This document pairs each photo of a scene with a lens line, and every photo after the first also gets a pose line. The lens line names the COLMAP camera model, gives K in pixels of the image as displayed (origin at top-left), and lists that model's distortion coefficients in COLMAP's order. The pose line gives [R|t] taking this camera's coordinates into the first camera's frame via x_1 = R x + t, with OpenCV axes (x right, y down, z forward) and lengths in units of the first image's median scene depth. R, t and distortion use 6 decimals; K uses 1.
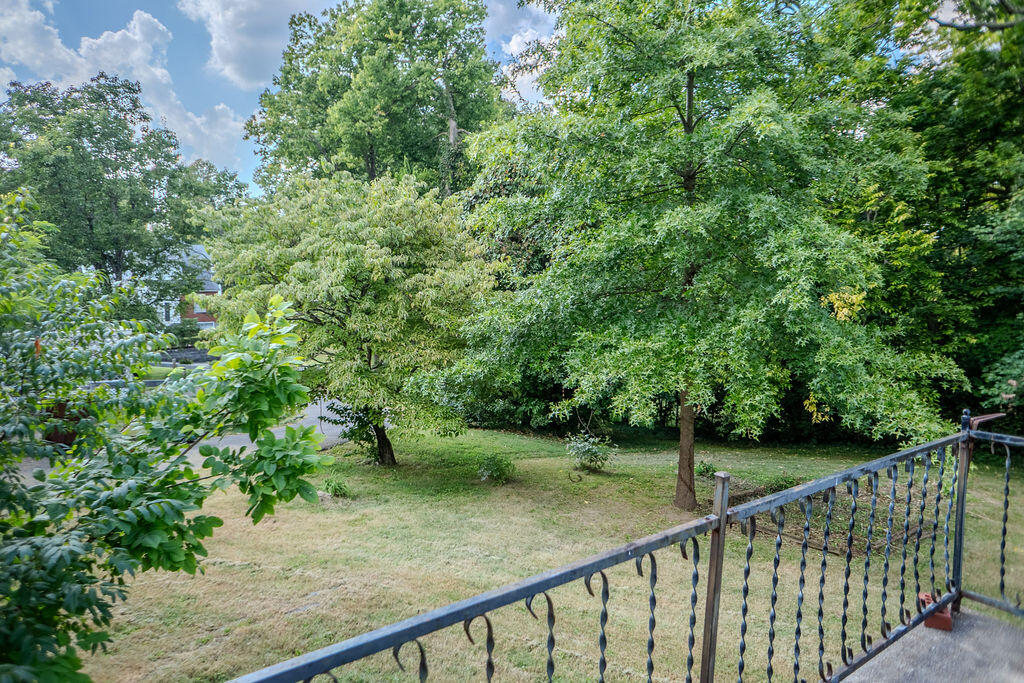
lens RADIAL K [[694.9, 0, 509.2], [0, 694.9, 339.6], [0, 0, 1]] dist [-0.075013, 0.091026]
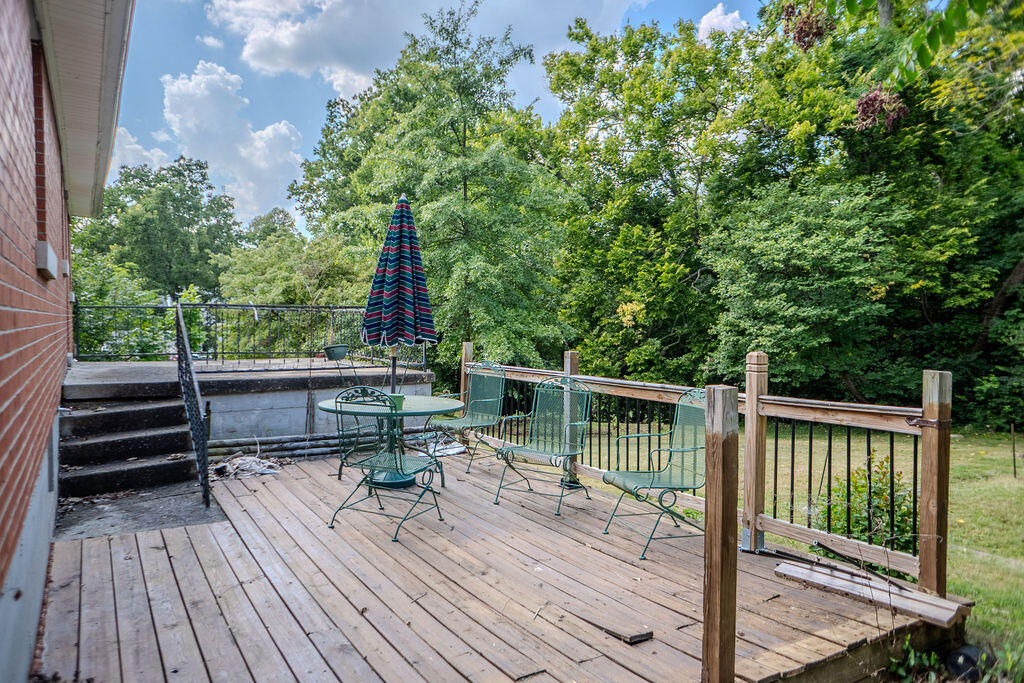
lens RADIAL K [[694.9, 0, 509.2], [0, 694.9, 339.6], [0, 0, 1]] dist [-0.075013, 0.091026]
pose [[0.994371, 0.003500, -0.105900, 0.201078], [-0.009588, 0.998326, -0.057039, 0.049264], [0.105524, 0.057733, 0.992739, -0.268171]]
